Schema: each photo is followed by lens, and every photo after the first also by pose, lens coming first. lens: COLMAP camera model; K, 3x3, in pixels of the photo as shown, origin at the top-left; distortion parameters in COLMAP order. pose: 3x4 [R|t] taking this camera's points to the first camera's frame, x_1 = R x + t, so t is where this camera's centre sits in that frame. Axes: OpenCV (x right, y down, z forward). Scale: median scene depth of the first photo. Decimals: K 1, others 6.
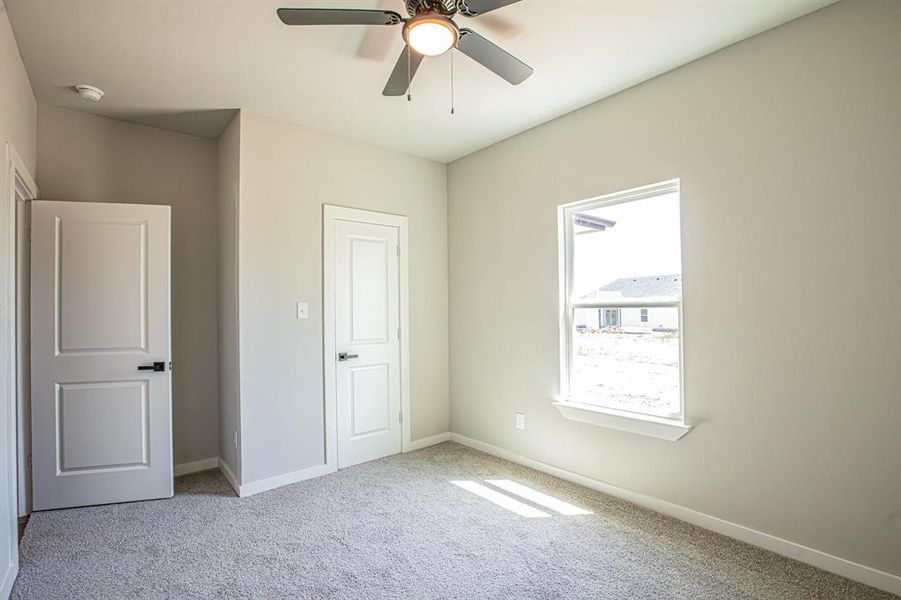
lens RADIAL K [[403.5, 0, 444.2], [0, 403.5, 299.5], [0, 0, 1]] dist [-0.037226, 0.014449]
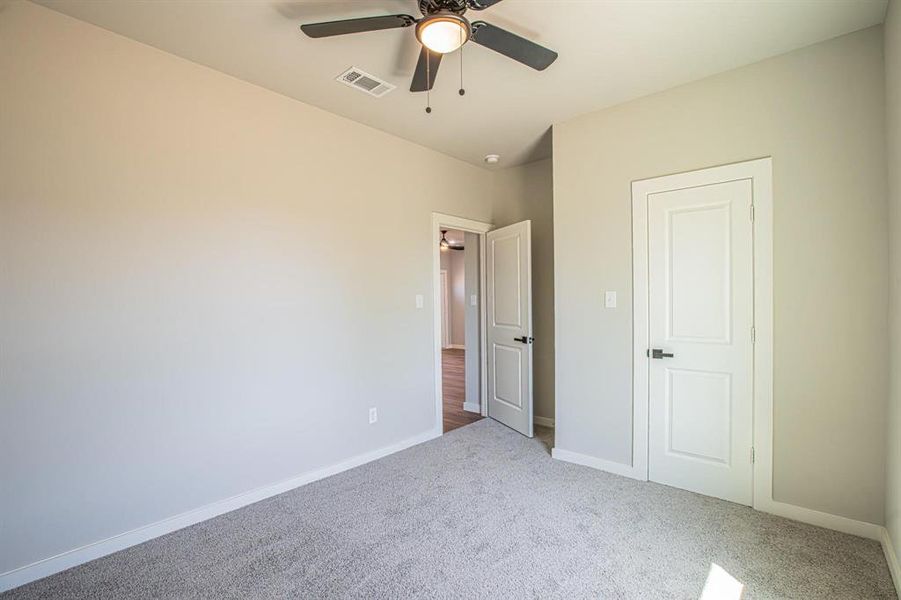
lens RADIAL K [[403.5, 0, 444.2], [0, 403.5, 299.5], [0, 0, 1]] dist [-0.037226, 0.014449]
pose [[0.177398, 0.008325, -0.984104, 0.585067], [0.029667, 0.999465, 0.013803, 0.002506], [0.983692, -0.031644, 0.177056, 0.475981]]
